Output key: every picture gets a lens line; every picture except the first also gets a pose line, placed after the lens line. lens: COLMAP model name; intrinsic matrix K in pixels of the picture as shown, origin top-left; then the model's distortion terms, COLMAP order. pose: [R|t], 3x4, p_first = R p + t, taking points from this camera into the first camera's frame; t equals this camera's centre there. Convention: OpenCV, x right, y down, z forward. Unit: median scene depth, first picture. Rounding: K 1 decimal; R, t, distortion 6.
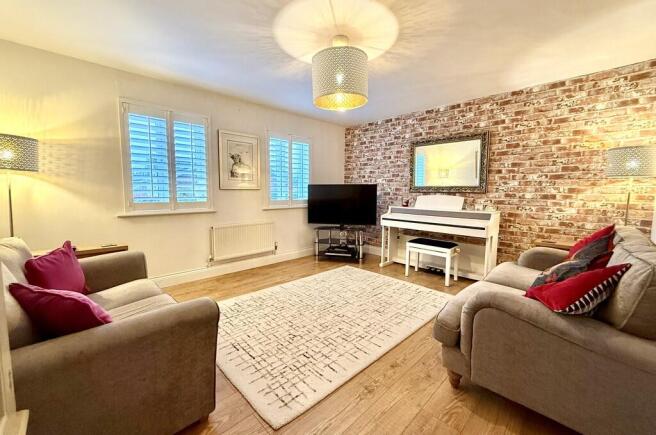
lens RADIAL K [[260.8, 0, 328.0], [0, 260.8, 217.5], [0, 0, 1]] dist [-0.021389, 0.000130]
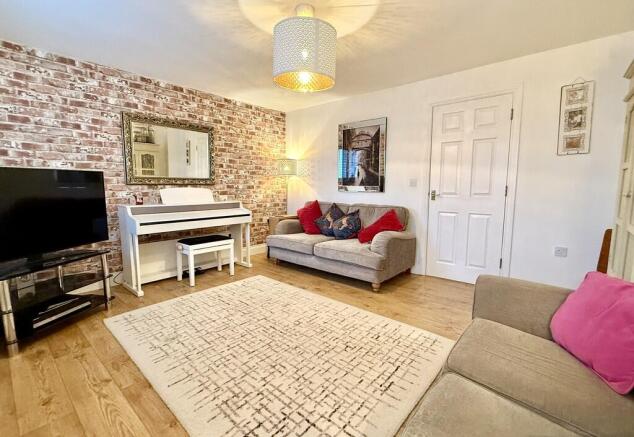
lens RADIAL K [[282.3, 0, 317.0], [0, 282.3, 218.5], [0, 0, 1]] dist [0.019262, 0.000005]
pose [[-0.074554, -0.127294, 0.989059, -0.621605], [0.095064, 0.986395, 0.134117, -0.075020], [-0.992675, 0.104023, -0.061439, 0.669683]]
